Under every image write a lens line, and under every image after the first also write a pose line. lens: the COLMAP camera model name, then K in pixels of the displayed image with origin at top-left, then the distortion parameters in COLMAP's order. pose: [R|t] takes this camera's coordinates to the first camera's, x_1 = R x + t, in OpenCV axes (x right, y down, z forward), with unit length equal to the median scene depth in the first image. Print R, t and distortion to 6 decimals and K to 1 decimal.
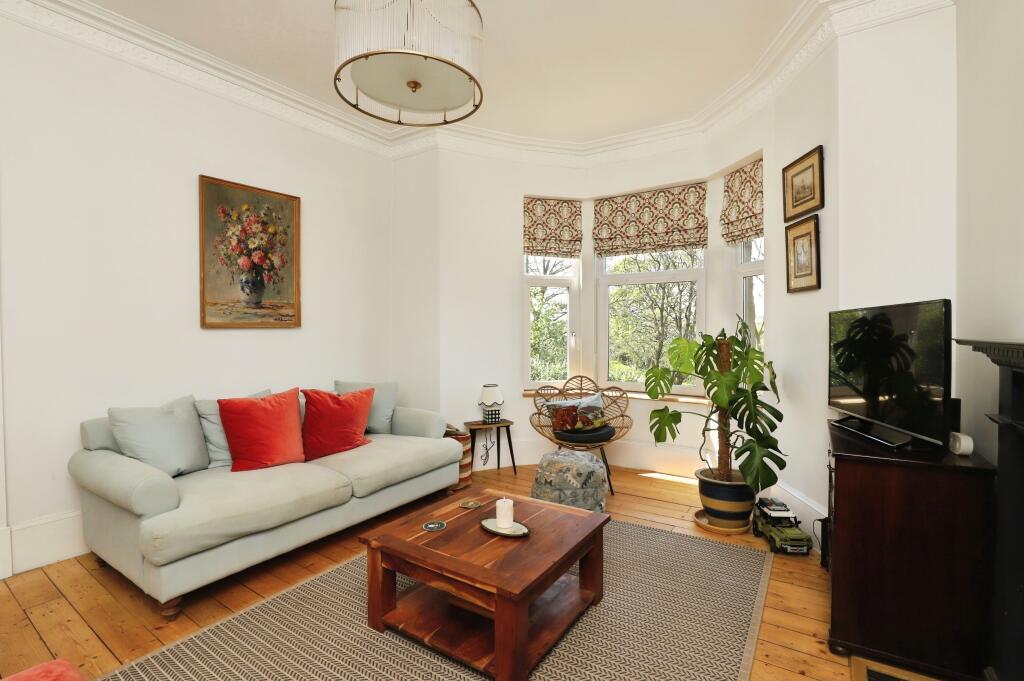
lens RADIAL K [[471.3, 0, 512.0], [0, 471.3, 340.5], [0, 0, 1]] dist [-0.024561, -0.000193]
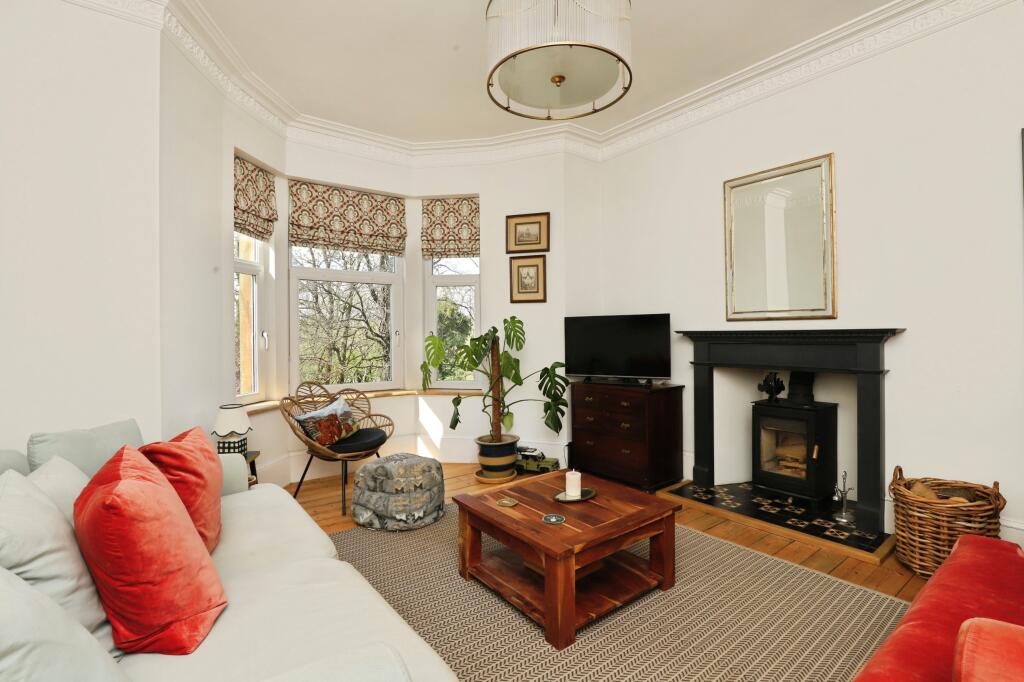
lens RADIAL K [[481.0, 0, 512.7], [0, 481.0, 332.5], [0, 0, 1]] dist [-0.003807, -0.000205]
pose [[0.327275, 0.000228, 0.944929, -0.768419], [0.024434, 0.999664, -0.008704, 0.002512], [-0.944613, 0.025937, 0.327159, 0.484929]]
